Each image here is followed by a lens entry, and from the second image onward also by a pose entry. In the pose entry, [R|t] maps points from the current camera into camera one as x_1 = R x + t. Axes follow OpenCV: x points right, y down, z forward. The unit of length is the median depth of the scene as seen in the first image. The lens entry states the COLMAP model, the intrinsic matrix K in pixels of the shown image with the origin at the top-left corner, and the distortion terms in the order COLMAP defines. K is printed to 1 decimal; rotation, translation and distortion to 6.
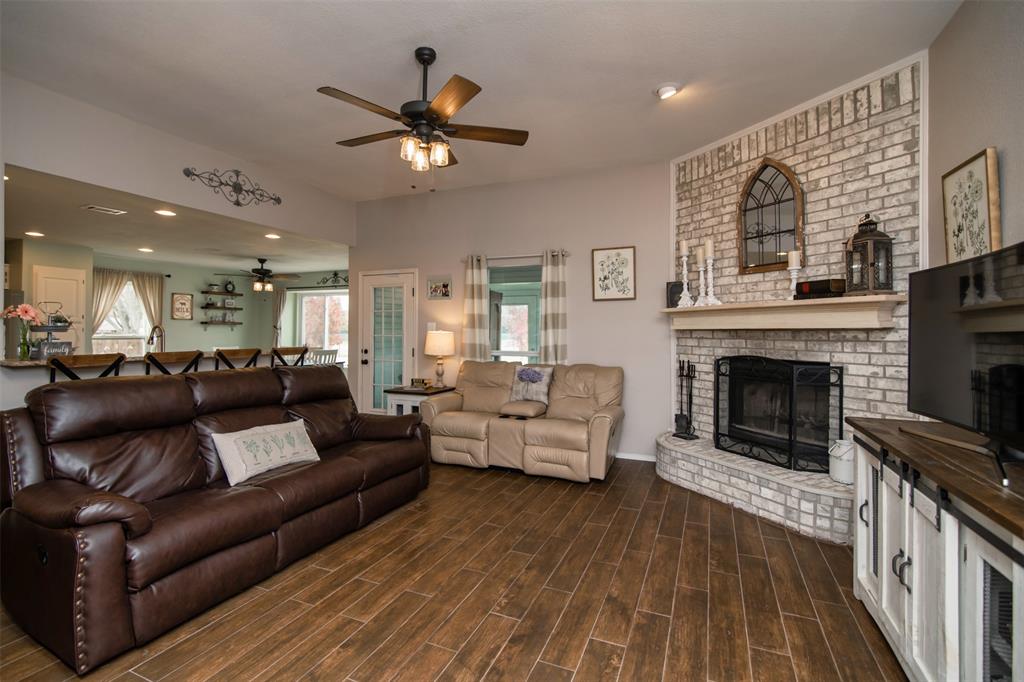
lens RADIAL K [[475.0, 0, 509.3], [0, 475.0, 324.1], [0, 0, 1]] dist [-0.003286, -0.001730]
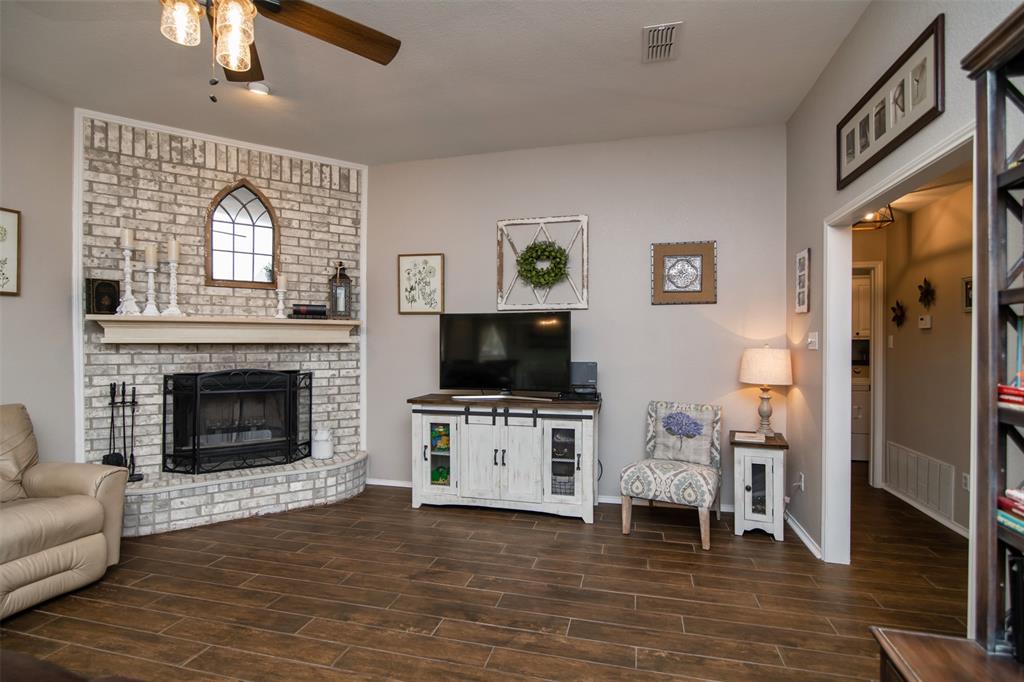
lens RADIAL K [[495.4, 0, 510.7], [0, 495.4, 342.8], [0, 0, 1]] dist [-0.011012, 0.000719]
pose [[-0.151322, -0.001462, 0.988483, -0.597965], [-0.015425, 0.999881, -0.000883, 0.001562], [-0.988364, -0.015381, -0.151326, 0.560289]]
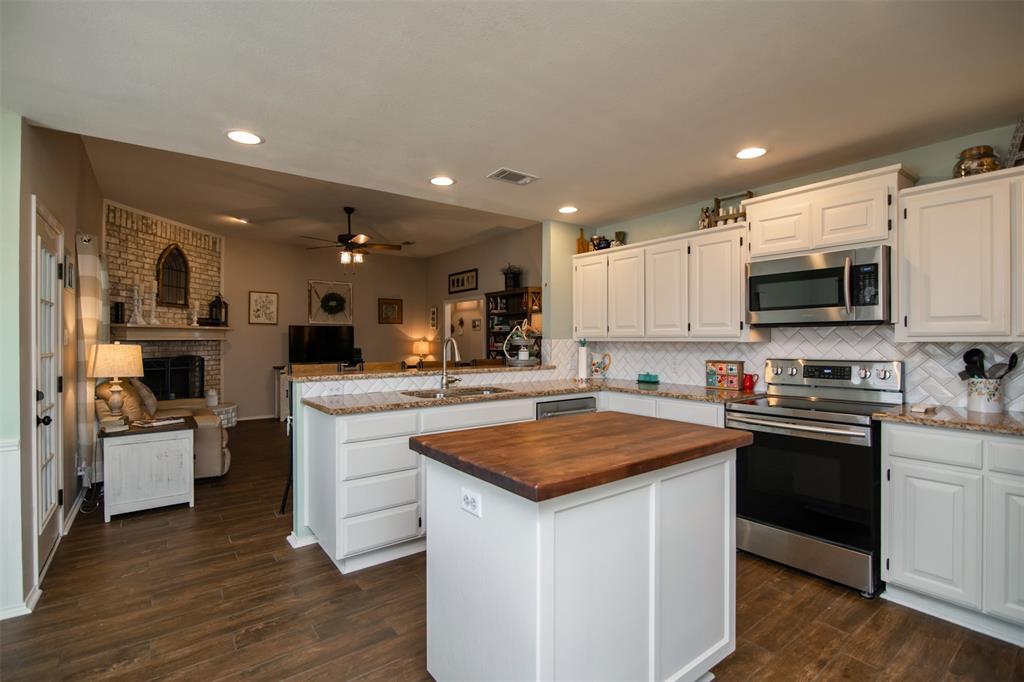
lens RADIAL K [[475.0, 0, 512.0], [0, 475.0, 338.9], [0, 0, 1]] dist [-0.003286, -0.001730]
pose [[-0.867949, -0.002976, 0.496645, -1.383359], [-0.010401, 0.999872, -0.012186, 0.014319], [-0.496545, -0.015743, -0.867868, 1.847070]]
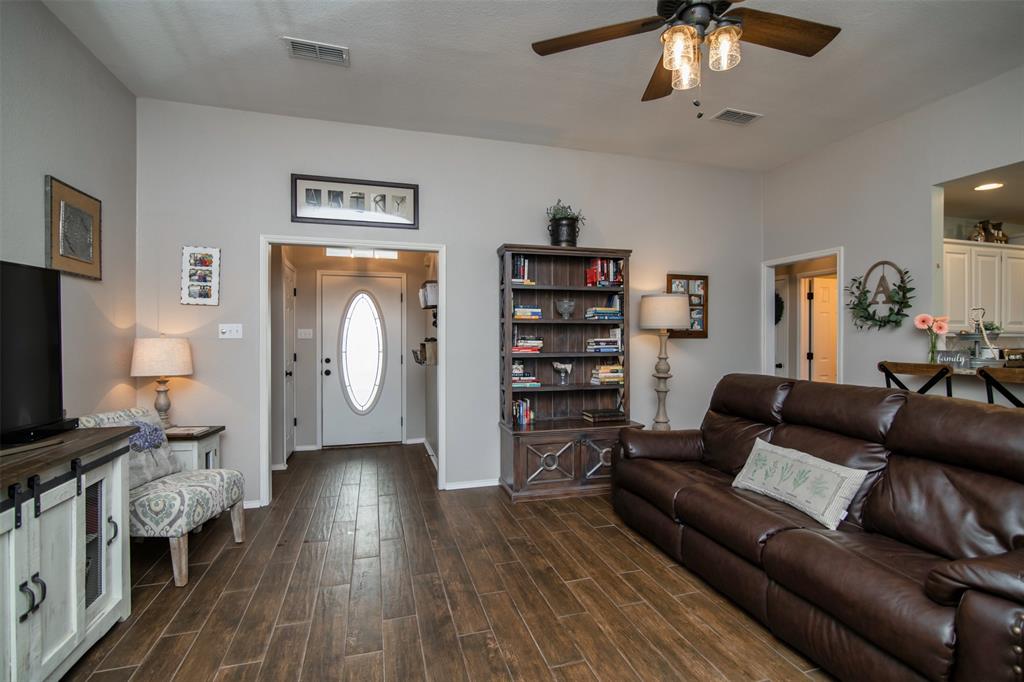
lens RADIAL K [[475.0, 0, 518.2], [0, 475.0, 336.4], [0, 0, 1]] dist [-0.003286, -0.001730]
pose [[-0.764934, -0.005989, -0.644081, 0.303589], [0.003532, 0.999903, -0.013492, 0.013983], [0.644099, -0.012595, -0.764839, 0.995610]]
